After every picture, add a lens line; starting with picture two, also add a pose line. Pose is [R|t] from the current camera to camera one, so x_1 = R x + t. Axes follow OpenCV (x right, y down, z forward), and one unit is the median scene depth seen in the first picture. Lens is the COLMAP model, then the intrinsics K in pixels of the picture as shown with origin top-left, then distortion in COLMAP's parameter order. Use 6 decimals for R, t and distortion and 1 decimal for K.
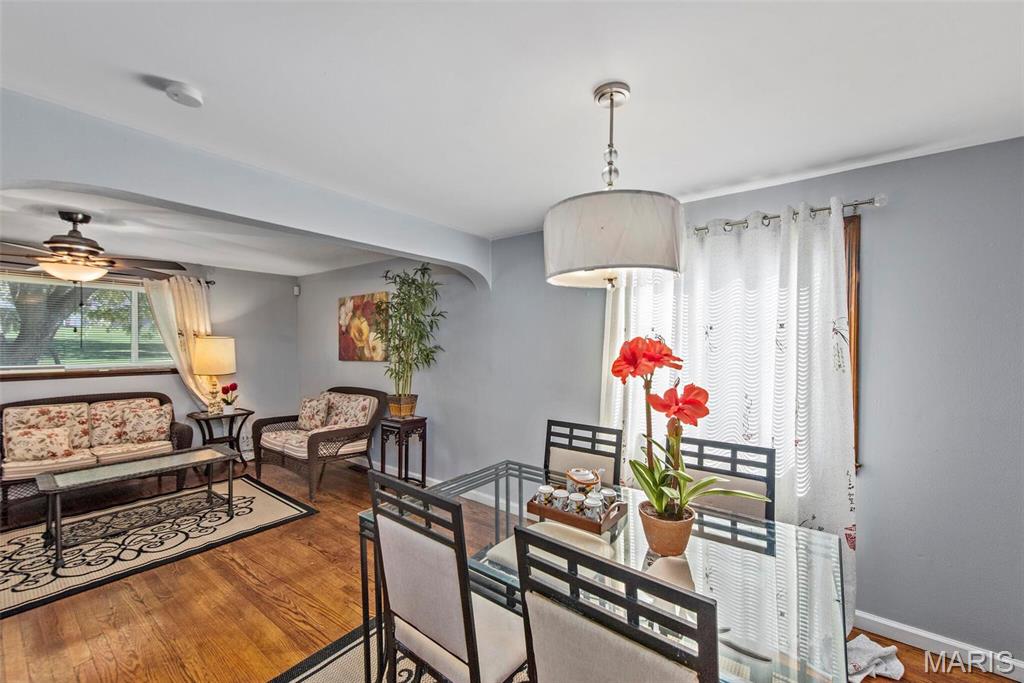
lens RADIAL K [[409.0, 0, 526.9], [0, 409.0, 345.1], [0, 0, 1]] dist [0.016857, -0.003629]
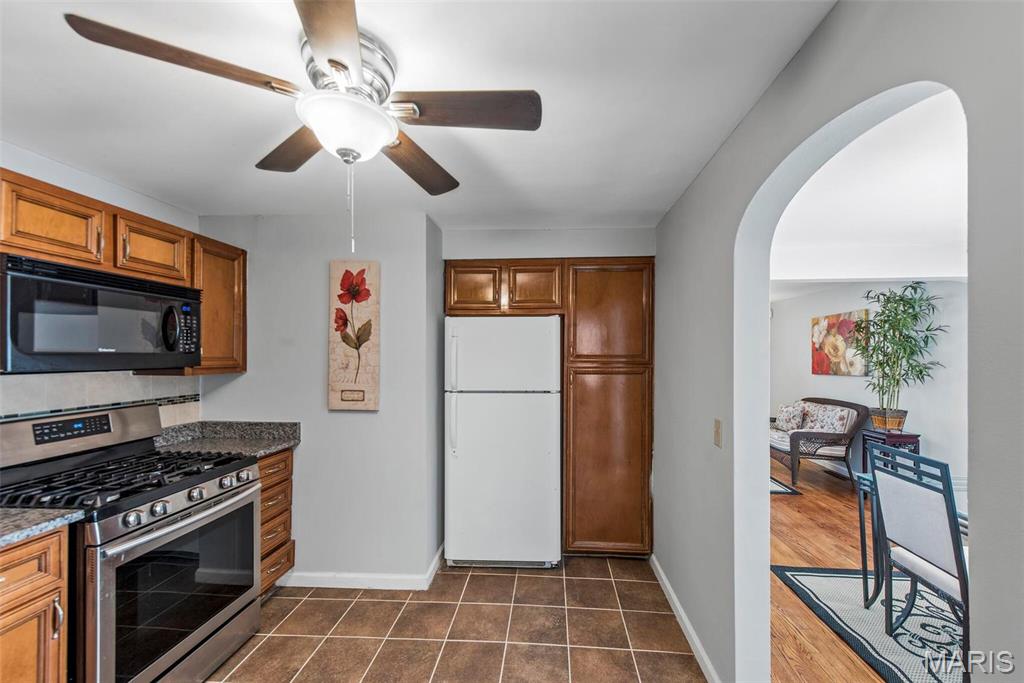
lens RADIAL K [[409.0, 0, 522.5], [0, 409.0, 354.3], [0, 0, 1]] dist [0.016857, -0.003629]
pose [[0.534739, -0.005264, -0.845001, 0.085063], [-0.007128, 0.999917, -0.010740, 0.001408], [0.844987, 0.011766, 0.534657, -0.333918]]
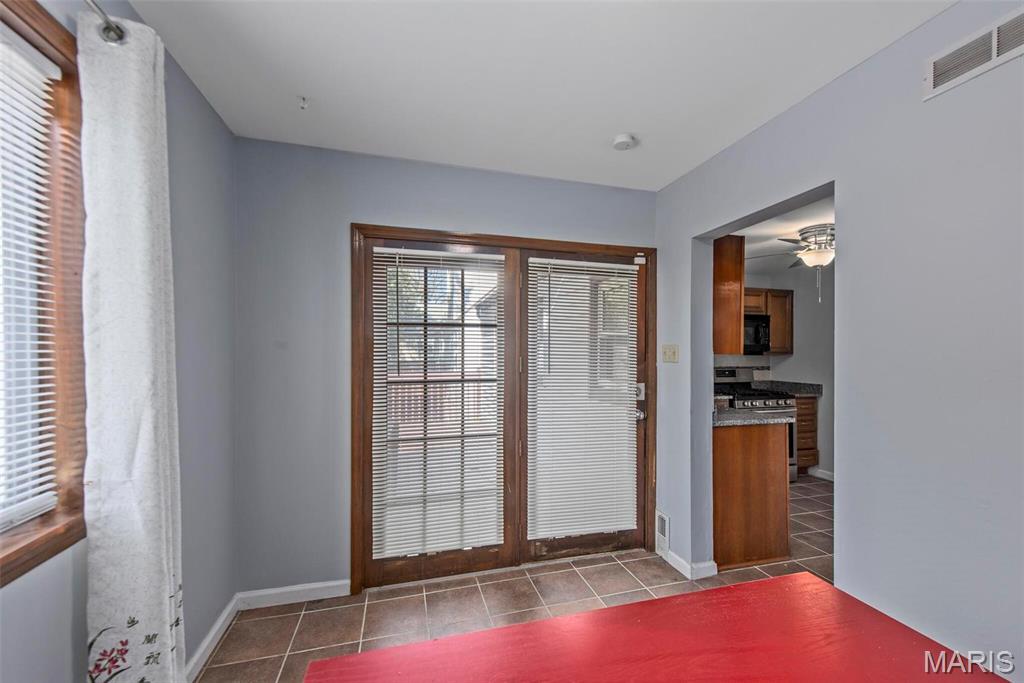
lens RADIAL K [[409.0, 0, 524.5], [0, 409.0, 353.1], [0, 0, 1]] dist [0.016857, -0.003629]
pose [[-0.608773, -0.006756, -0.793316, 0.744555], [-0.015927, 0.999866, 0.003707, 0.027138], [0.793185, 0.014892, -0.608799, -0.243663]]
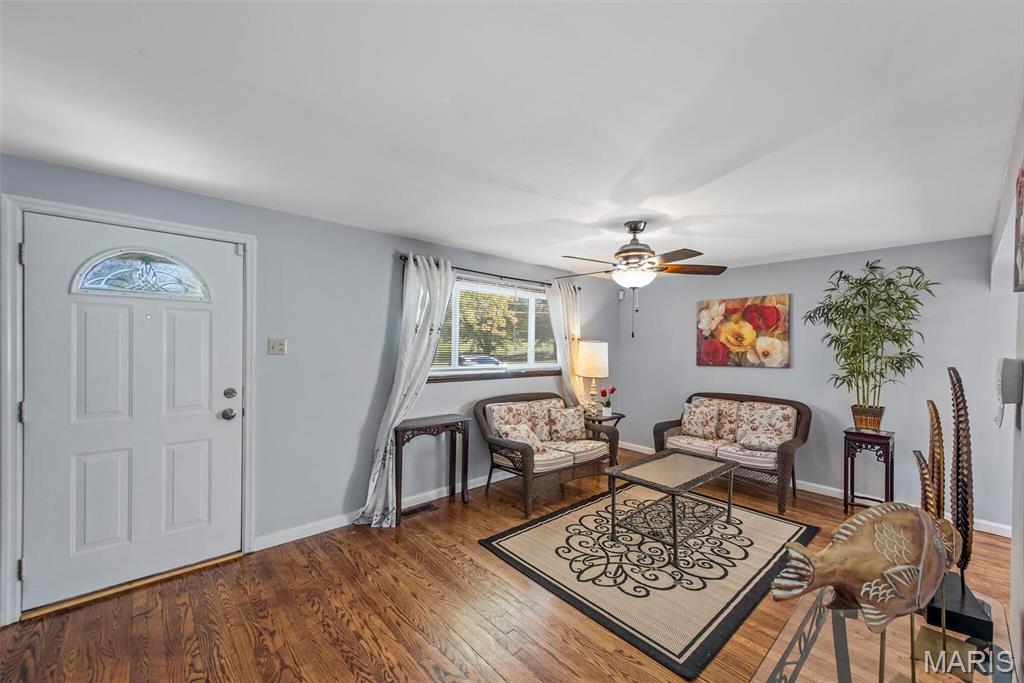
lens RADIAL K [[409.0, 0, 518.7], [0, 409.0, 347.6], [0, 0, 1]] dist [0.016857, -0.003629]
pose [[0.982300, 0.009840, -0.187057, -0.878491], [-0.010186, 0.999948, -0.000887, -0.000145], [0.187039, 0.002777, 0.982349, -0.048317]]
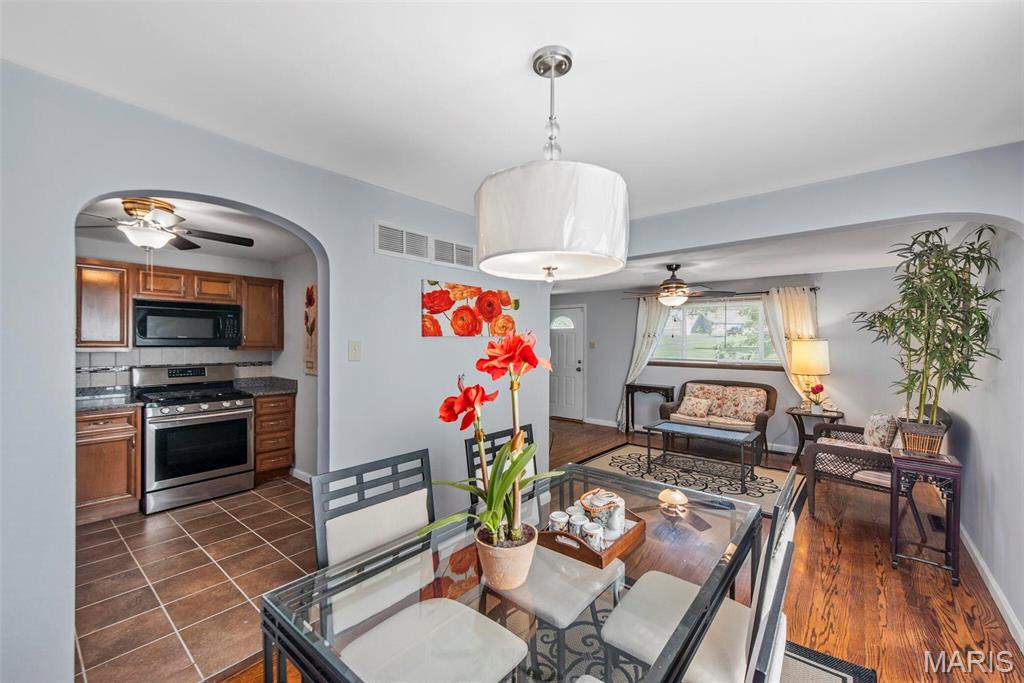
lens RADIAL K [[409.0, 0, 524.0], [0, 409.0, 342.9], [0, 0, 1]] dist [0.016857, -0.003629]
pose [[-0.046063, -0.003916, -0.998931, 0.407065], [-0.012986, 0.999910, -0.003321, 0.002346], [0.998854, 0.012819, -0.046110, 0.365445]]
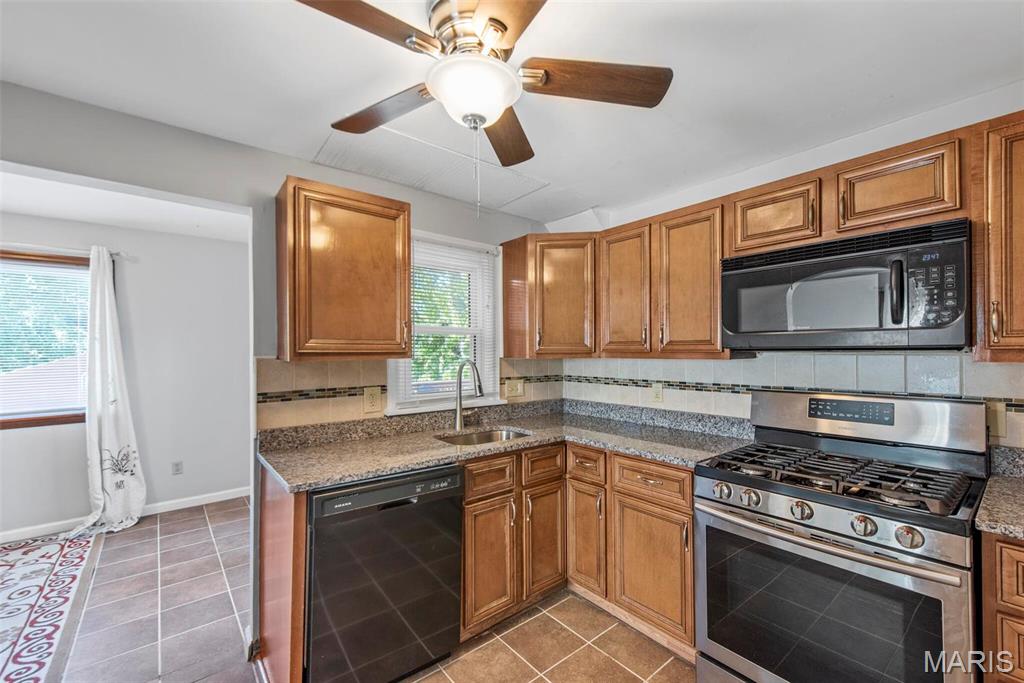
lens RADIAL K [[409.0, 0, 510.5], [0, 409.0, 350.3], [0, 0, 1]] dist [0.016857, -0.003629]
pose [[-0.978586, 0.004577, 0.205786, -0.316773], [0.006827, 0.999924, 0.010222, 0.012024], [-0.205724, 0.011408, -0.978544, -0.007219]]
